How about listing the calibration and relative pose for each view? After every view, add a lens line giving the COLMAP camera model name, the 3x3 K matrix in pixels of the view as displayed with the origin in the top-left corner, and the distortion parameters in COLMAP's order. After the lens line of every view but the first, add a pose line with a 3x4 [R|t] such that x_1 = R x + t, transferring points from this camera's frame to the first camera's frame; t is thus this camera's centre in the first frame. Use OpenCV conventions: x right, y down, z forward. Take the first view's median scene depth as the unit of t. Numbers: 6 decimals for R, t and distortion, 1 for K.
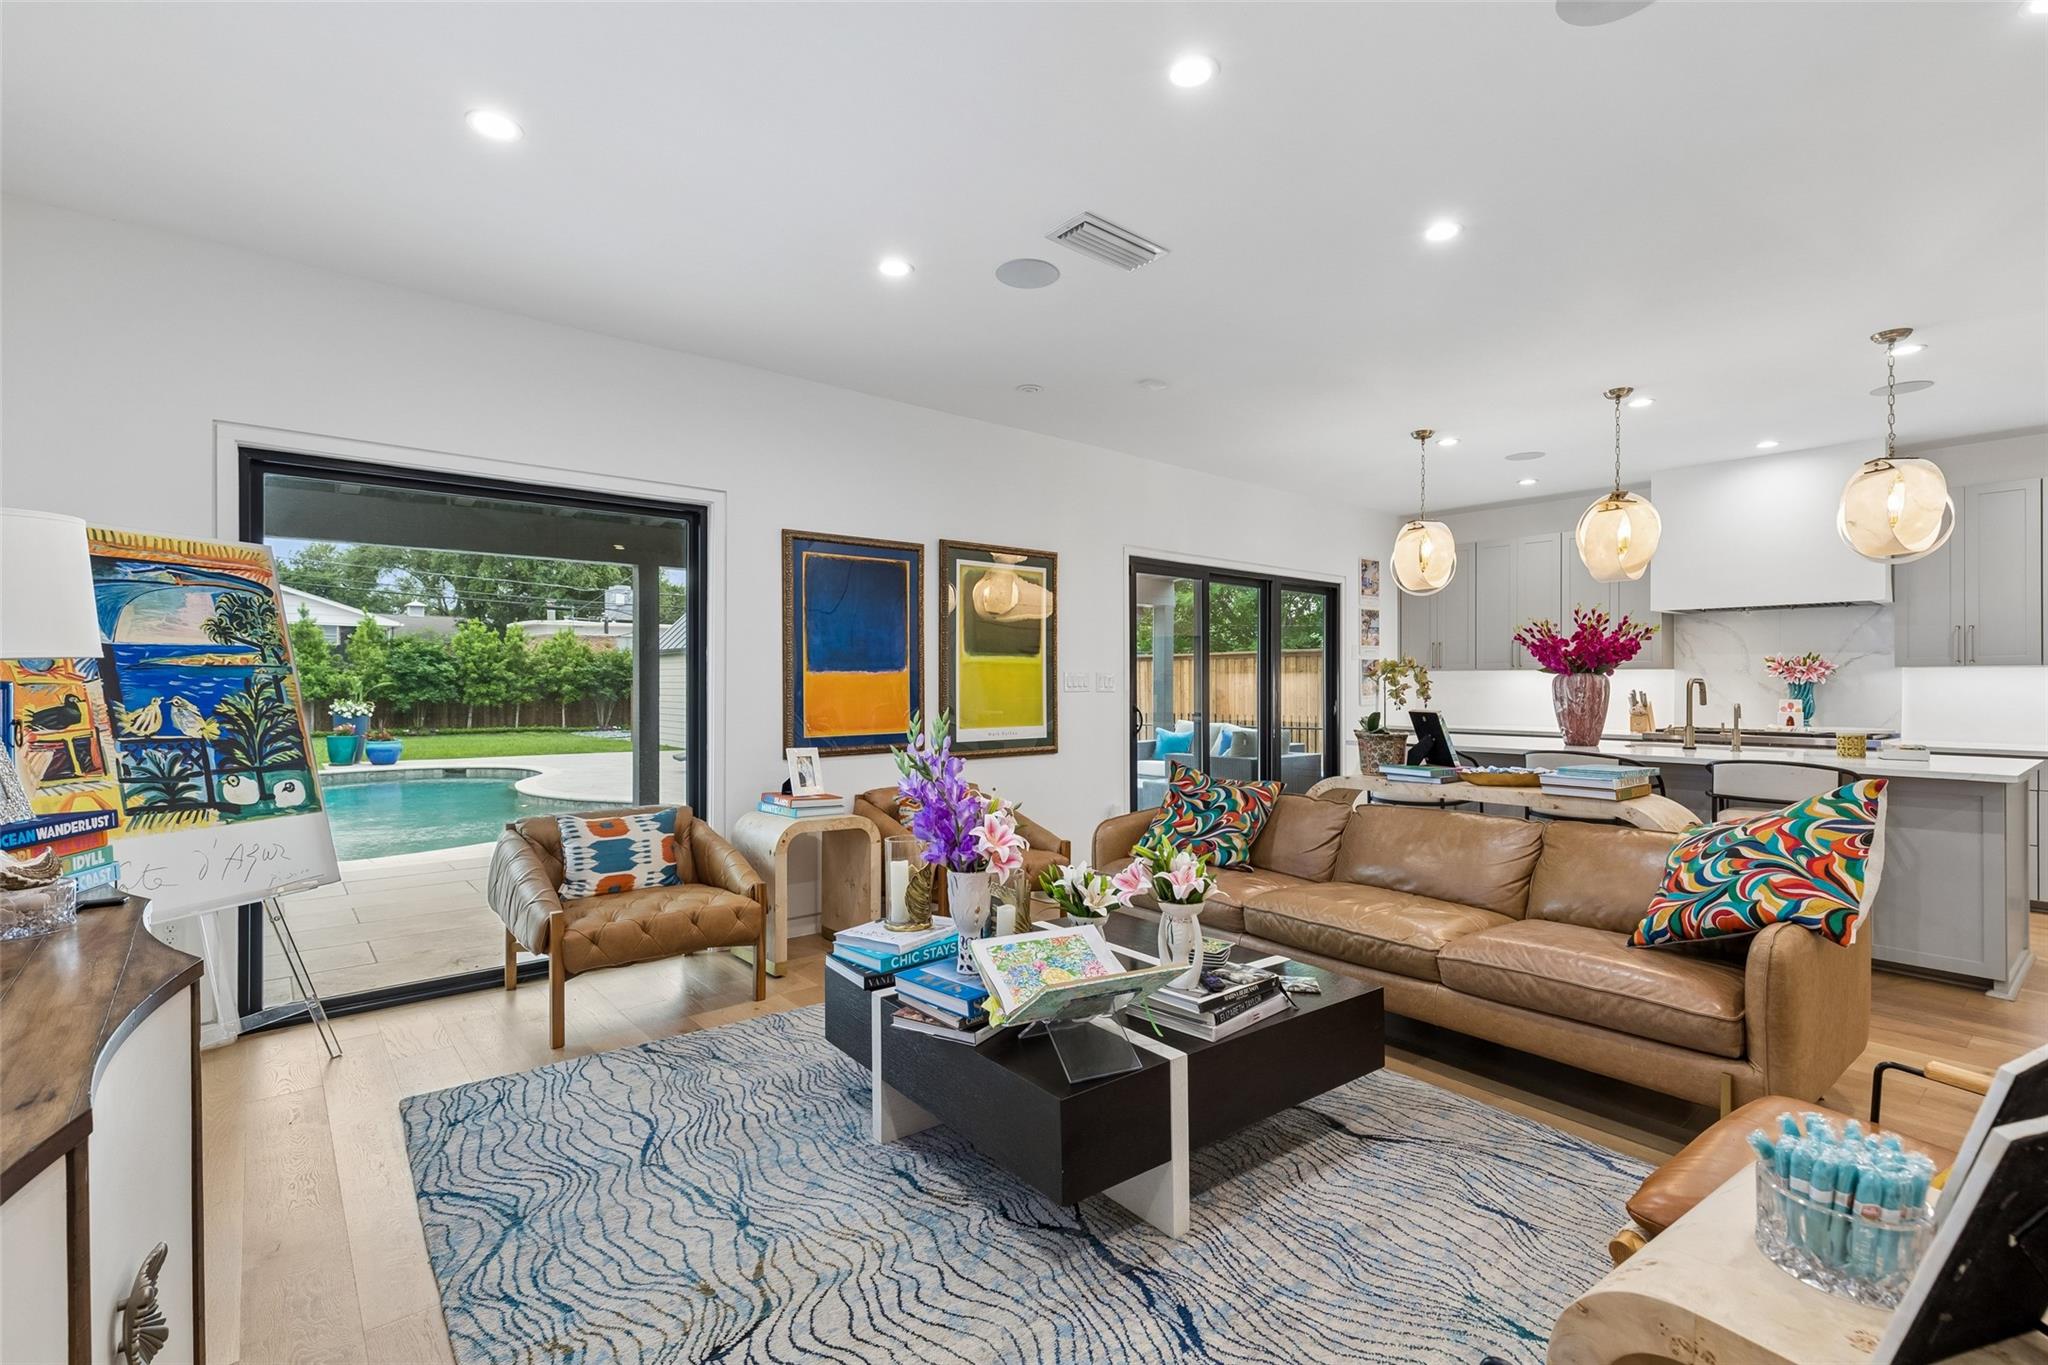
lens RADIAL K [[939.9, 0, 1025.2], [0, 939.9, 684.1], [0, 0, 1]] dist [-0.000572, 0.000029]
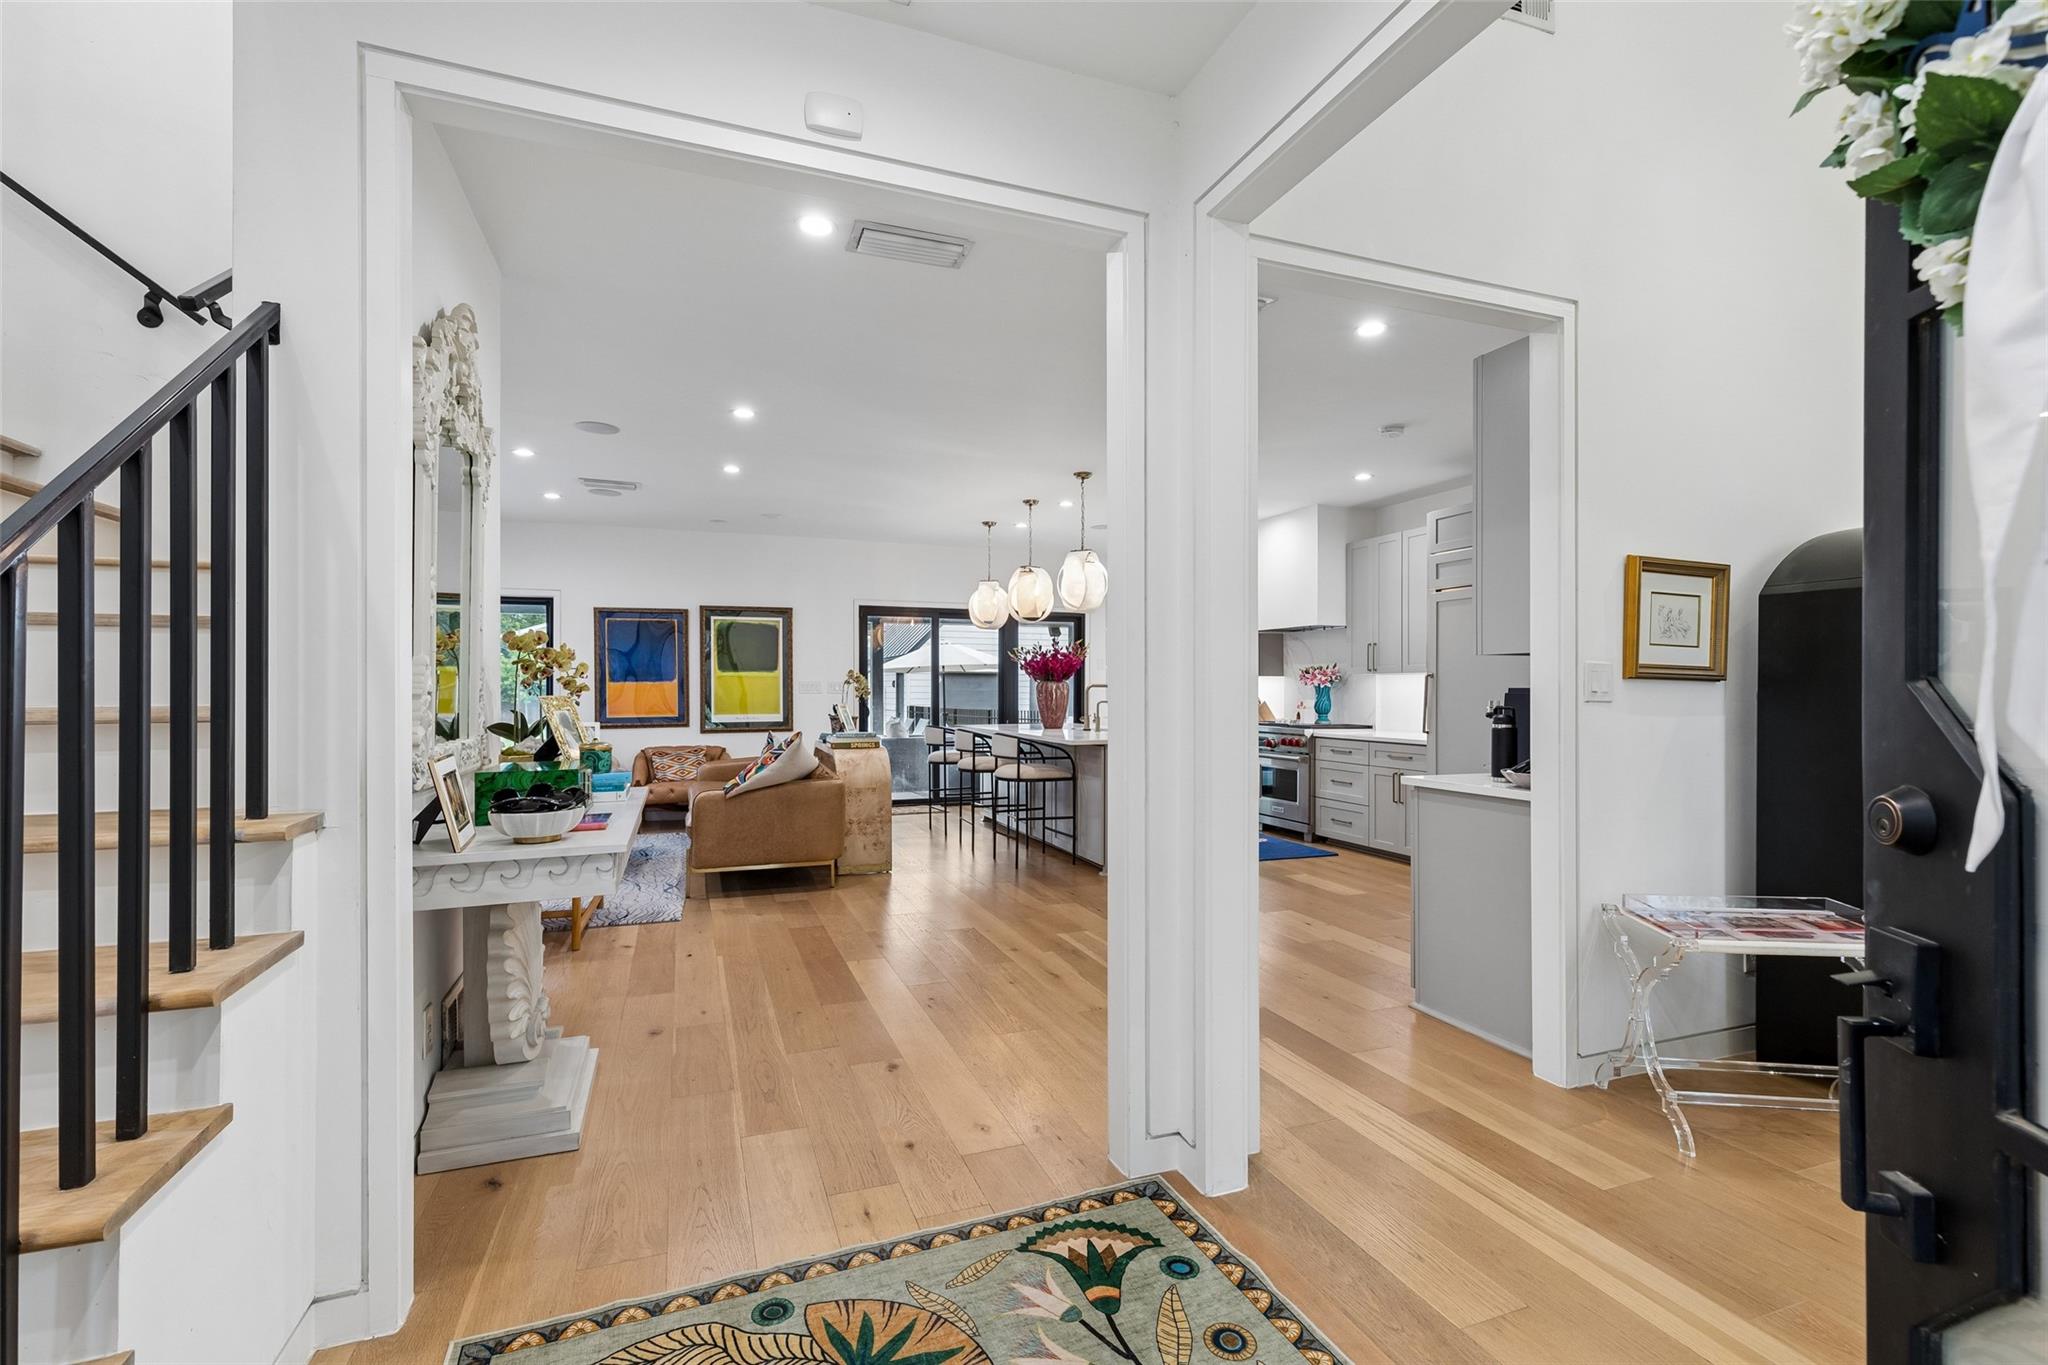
lens RADIAL K [[939.9, 0, 1025.8], [0, 939.9, 686.9], [0, 0, 1]] dist [-0.000572, 0.000029]
pose [[0.946906, -0.004171, -0.321483, 0.698692], [0.003036, 0.999987, -0.004032, 0.002853], [0.321496, 0.002842, 0.946907, -0.299983]]
